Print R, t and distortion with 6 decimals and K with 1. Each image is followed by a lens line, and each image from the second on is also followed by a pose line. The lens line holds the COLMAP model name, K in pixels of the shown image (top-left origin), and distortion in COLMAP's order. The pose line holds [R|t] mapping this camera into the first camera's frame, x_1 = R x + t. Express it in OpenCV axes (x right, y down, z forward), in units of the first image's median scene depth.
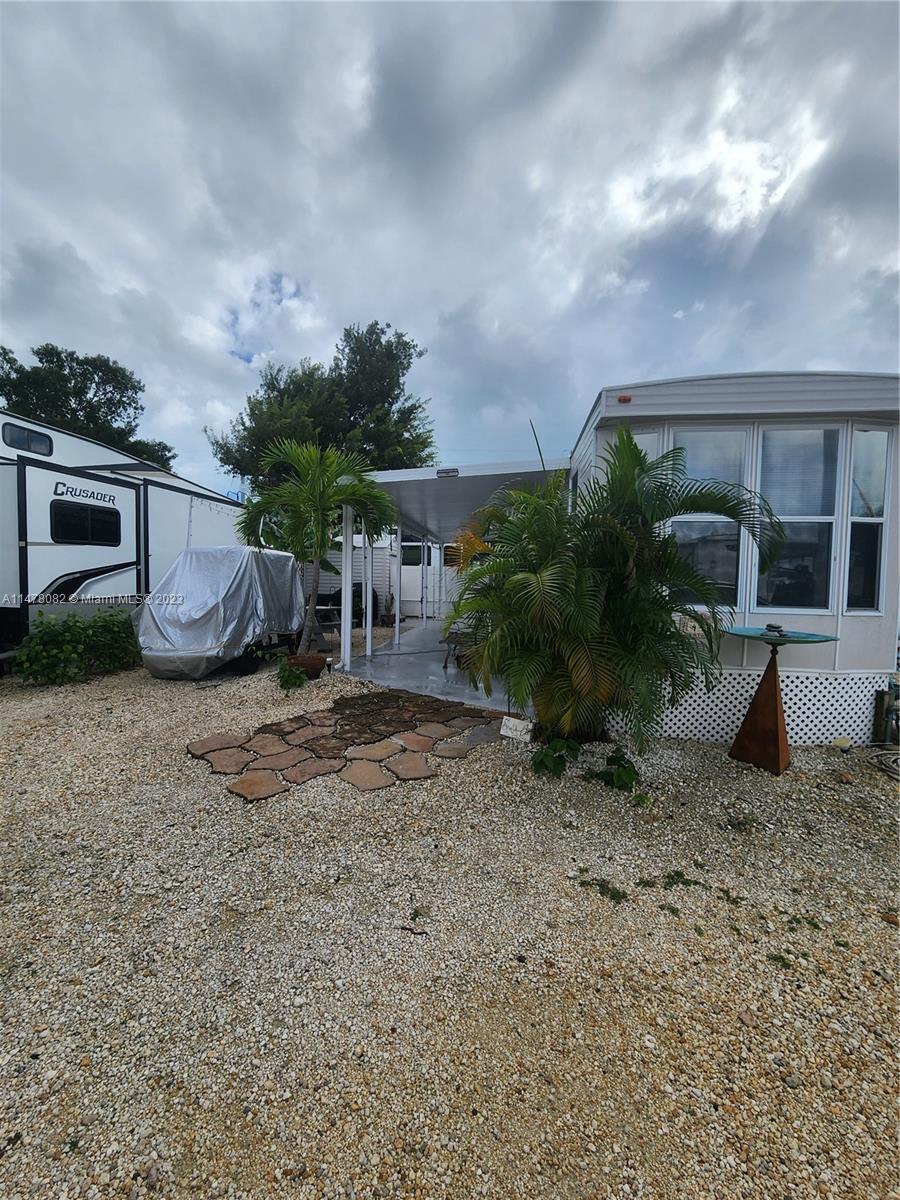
lens RADIAL K [[489.5, 0, 438.6], [0, 489.5, 600.8], [0, 0, 1]] dist [0.005350, -0.005954]
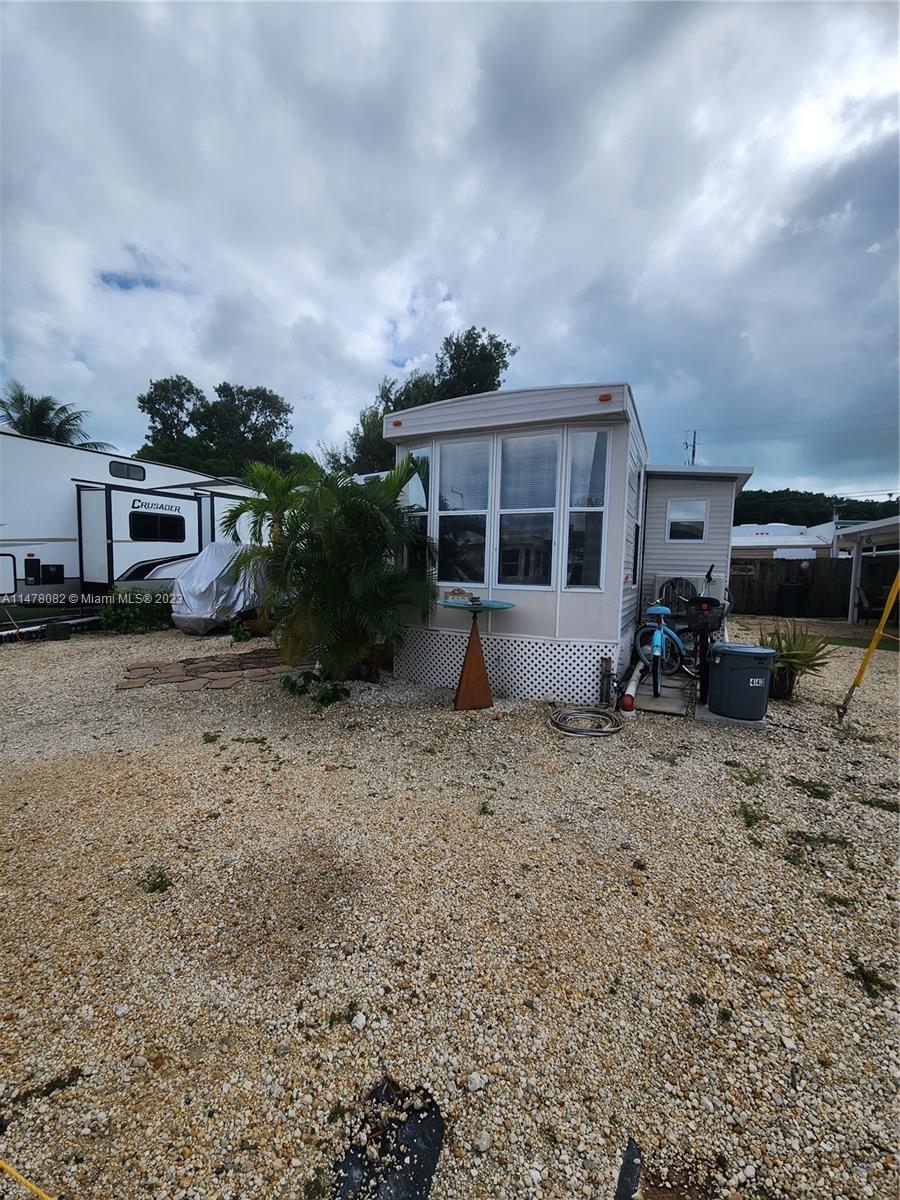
lens RADIAL K [[481.0, 0, 441.3], [0, 481.0, 606.2], [0, 0, 1]] dist [0.001808, -0.000056]
pose [[0.953484, 0.025404, -0.300371, 0.547605], [-0.017136, 0.999399, 0.030129, 0.021554], [0.300956, -0.023581, 0.953346, -0.119662]]
